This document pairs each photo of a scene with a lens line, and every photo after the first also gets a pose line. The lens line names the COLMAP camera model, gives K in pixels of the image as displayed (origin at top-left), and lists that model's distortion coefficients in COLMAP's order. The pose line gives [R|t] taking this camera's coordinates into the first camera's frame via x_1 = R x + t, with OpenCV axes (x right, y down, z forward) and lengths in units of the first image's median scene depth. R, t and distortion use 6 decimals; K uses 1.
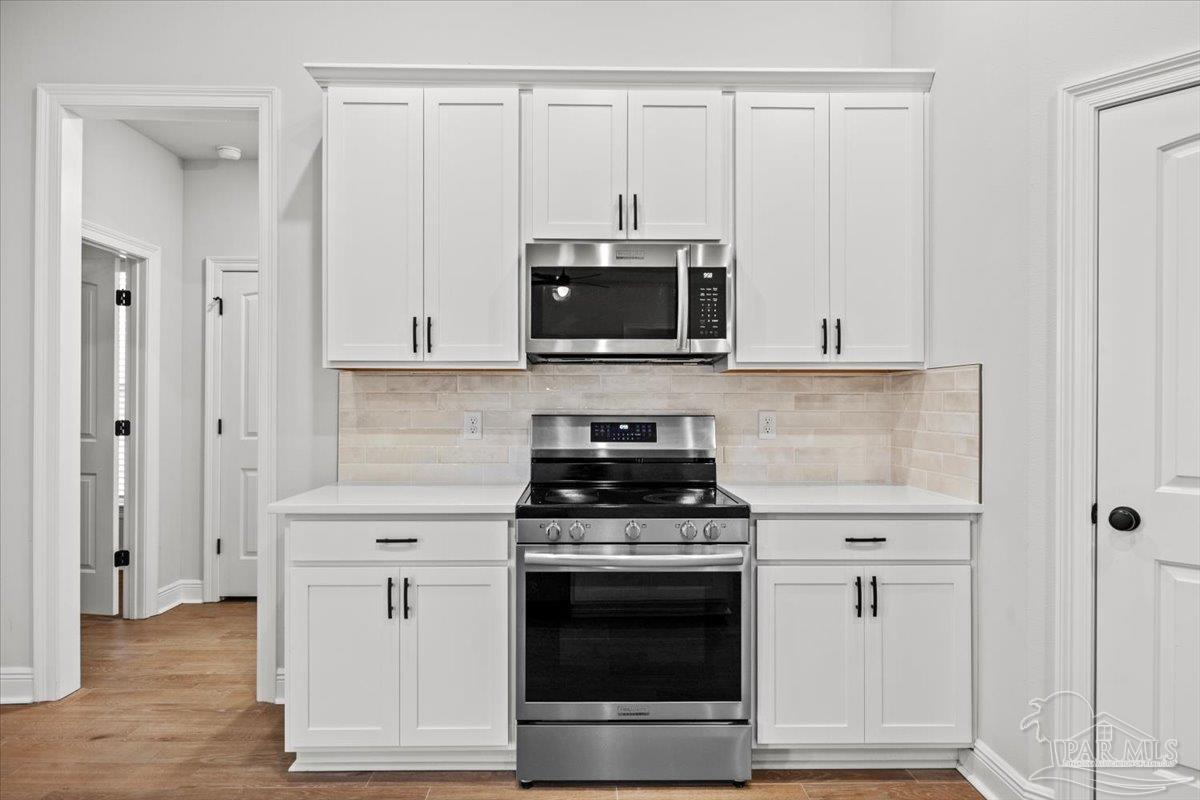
lens RADIAL K [[670.8, 0, 600.0], [0, 670.8, 400.0], [0, 0, 1]] dist [0.000572, -0.000229]
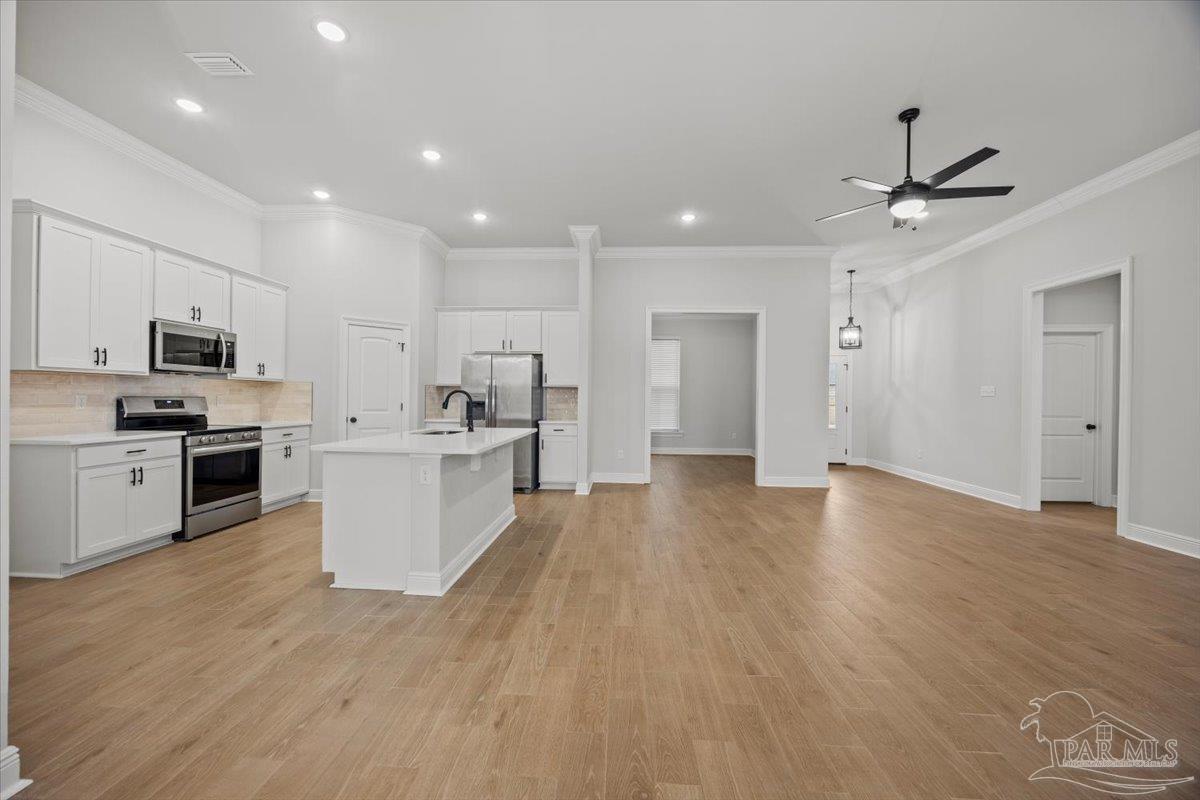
lens RADIAL K [[462.8, 0, 600.0], [0, 462.8, 400.0], [0, 0, 1]] dist [-0.002595, -0.000297]
pose [[0.070358, -0.006850, 0.997498, -1.533247], [-0.017658, 0.999811, 0.008111, -0.004824], [-0.997366, -0.018185, 0.070223, -0.593918]]
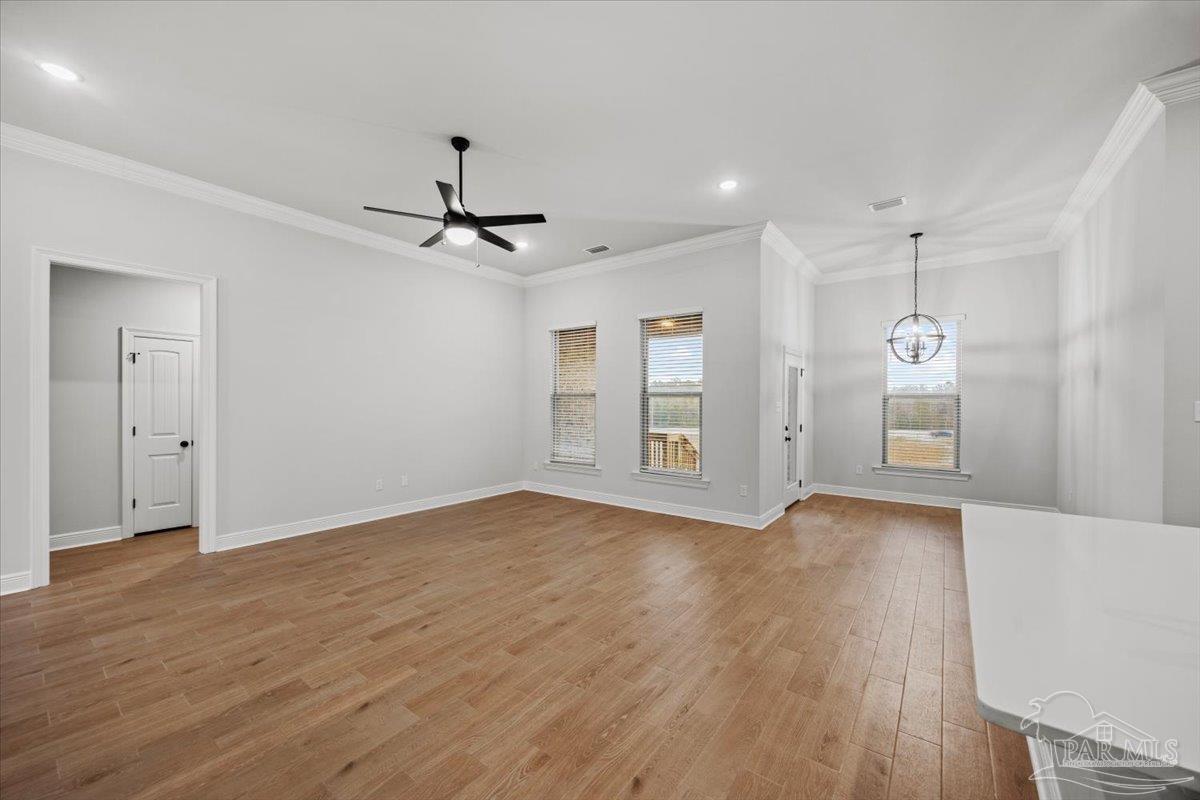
lens RADIAL K [[462.8, 0, 600.0], [0, 462.8, 400.0], [0, 0, 1]] dist [-0.002595, -0.000297]
pose [[-0.615798, -0.006726, -0.787875, 0.774731], [0.004090, 0.999923, -0.011733, -0.061431], [0.787893, -0.010448, -0.615723, -0.206693]]
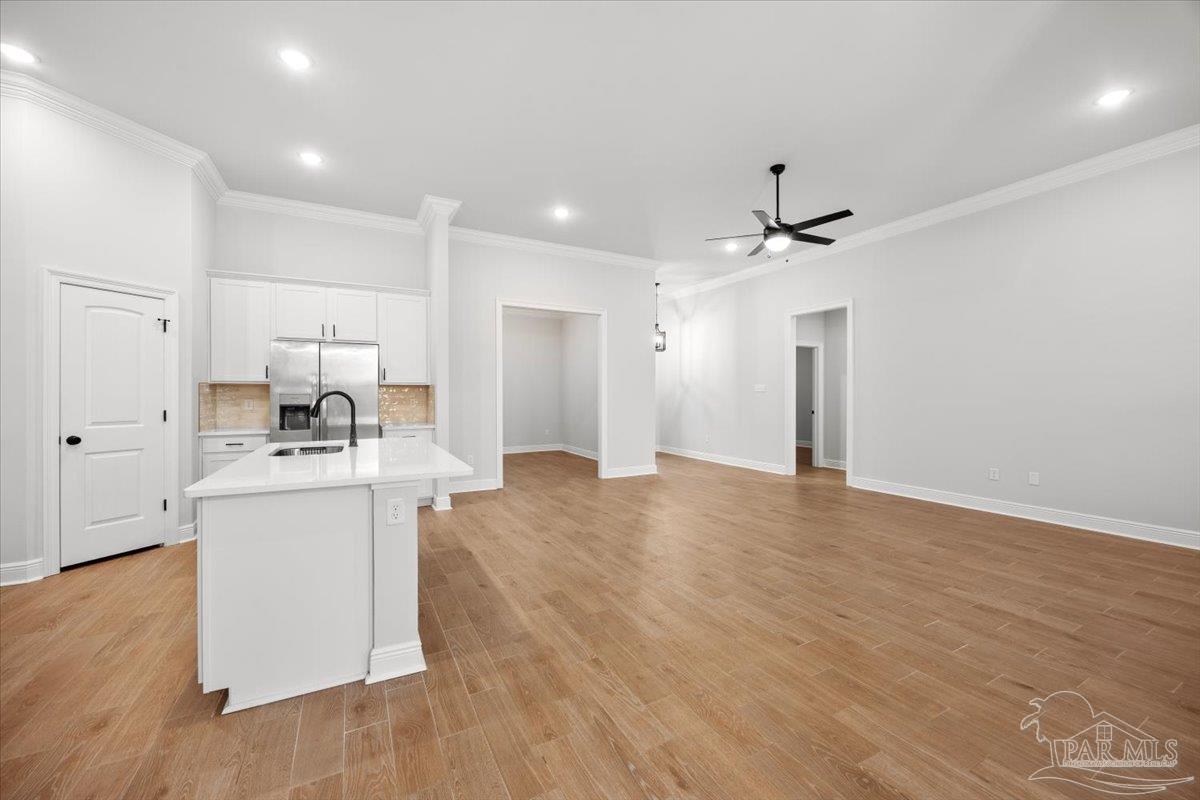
lens RADIAL K [[466.6, 0, 604.8], [0, 466.6, 396.6], [0, 0, 1]] dist [-0.004321, -0.000176]
pose [[-0.464826, -0.005488, 0.885385, -1.331210], [-0.005806, 0.999978, 0.003150, -0.011494], [-0.885383, -0.003677, -0.464847, -0.015862]]
